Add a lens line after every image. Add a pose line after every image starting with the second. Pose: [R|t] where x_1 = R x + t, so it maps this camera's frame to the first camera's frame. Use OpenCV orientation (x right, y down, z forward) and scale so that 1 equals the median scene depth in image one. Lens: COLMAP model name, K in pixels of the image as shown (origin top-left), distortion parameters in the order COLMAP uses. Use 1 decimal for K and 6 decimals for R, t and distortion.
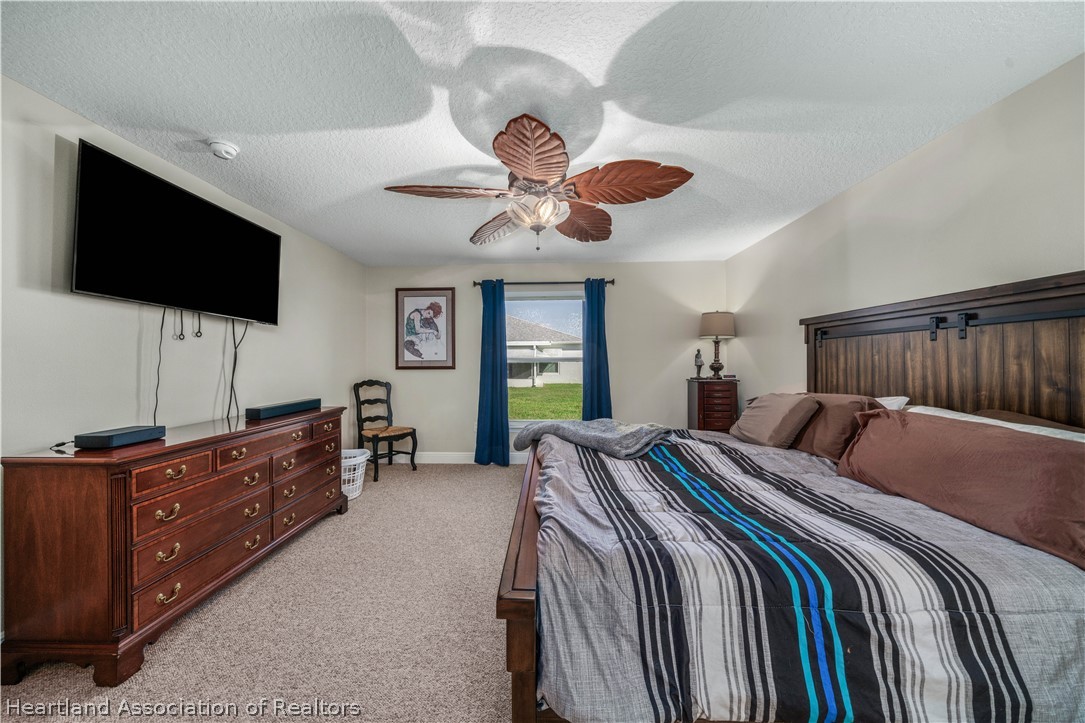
lens RADIAL K [[382.7, 0, 536.6], [0, 382.7, 358.9], [0, 0, 1]] dist [-0.007870, 0.000136]
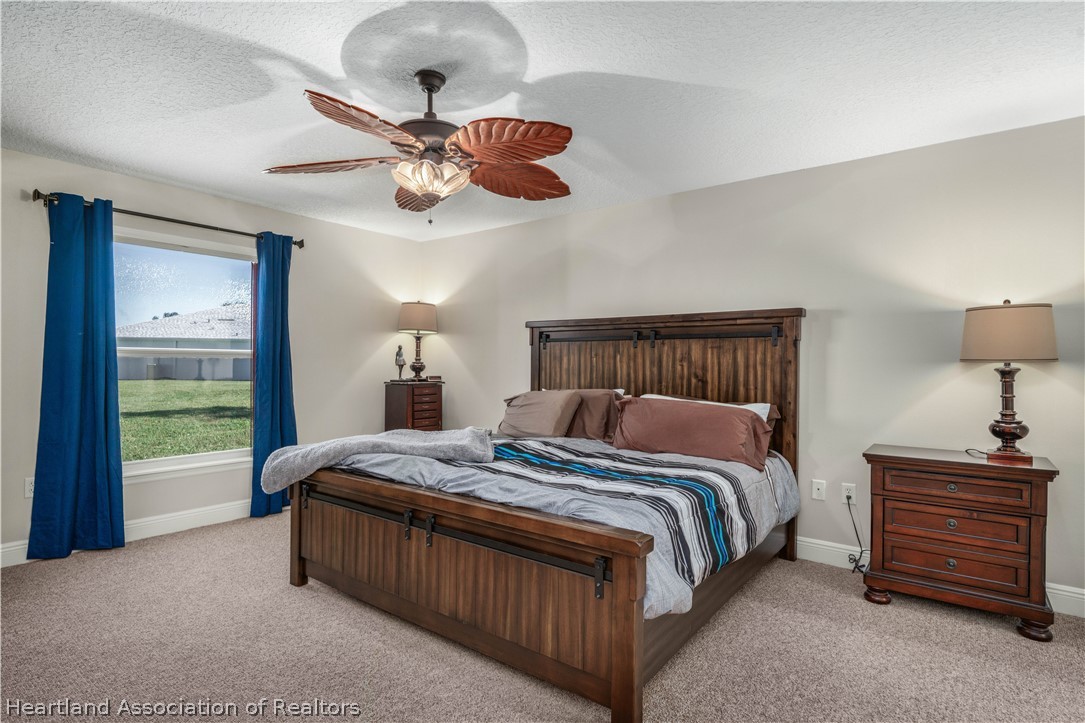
lens RADIAL K [[586.3, 0, 534.3], [0, 586.3, 368.0], [0, 0, 1]] dist [0.016139, -0.000803]
pose [[0.564112, 0.003004, 0.825693, -0.650313], [-0.019582, 0.999761, 0.009741, 0.007835], [-0.825466, -0.021664, 0.564036, 0.063293]]
